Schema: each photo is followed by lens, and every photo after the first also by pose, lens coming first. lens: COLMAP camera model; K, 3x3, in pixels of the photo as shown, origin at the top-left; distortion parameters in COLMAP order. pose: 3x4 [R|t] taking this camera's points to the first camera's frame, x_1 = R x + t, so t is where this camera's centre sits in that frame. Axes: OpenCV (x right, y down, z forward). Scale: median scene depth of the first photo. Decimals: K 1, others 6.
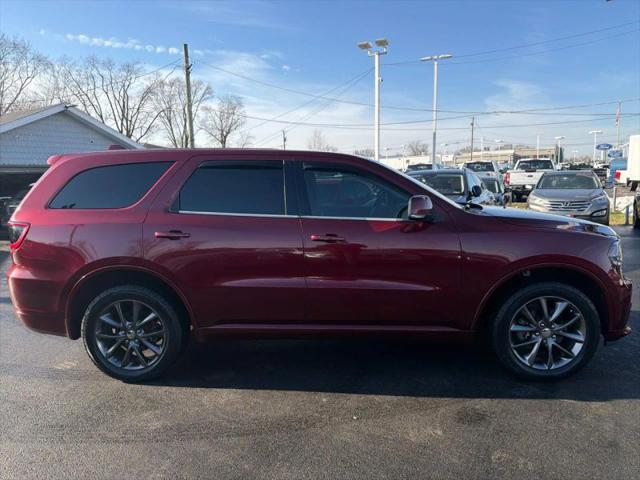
lens RADIAL K [[476.7, 0, 333.6], [0, 476.7, 240.8], [0, 0, 1]] dist [0.040530, -0.043561]
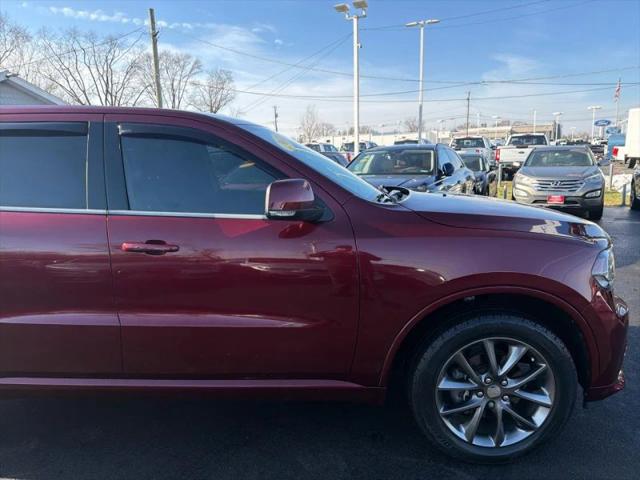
lens RADIAL K [[476.7, 0, 332.3], [0, 476.7, 242.1], [0, 0, 1]] dist [0.040530, -0.043561]
pose [[0.999985, -0.003479, 0.004151, 0.045950], [0.003274, 0.998826, 0.048335, -0.008389], [-0.004314, -0.048320, 0.998823, 0.075305]]
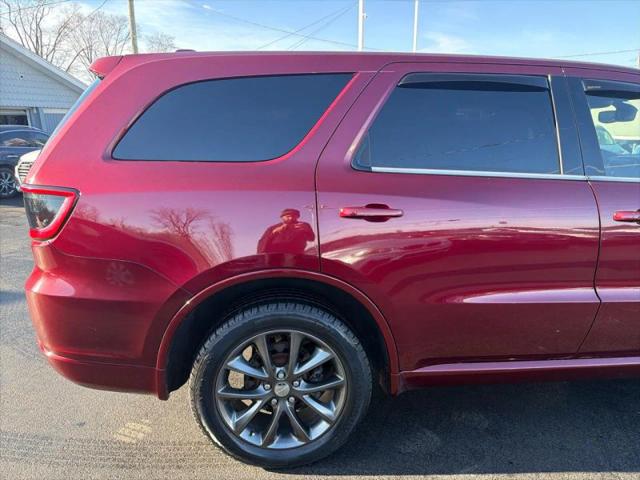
lens RADIAL K [[476.7, 0, 342.0], [0, 476.7, 241.5], [0, 0, 1]] dist [0.040530, -0.043561]
pose [[0.989197, -0.016452, 0.145667, -0.092330], [0.002435, 0.995389, 0.095888, -0.006291], [-0.146573, -0.094498, 0.984676, 0.097759]]
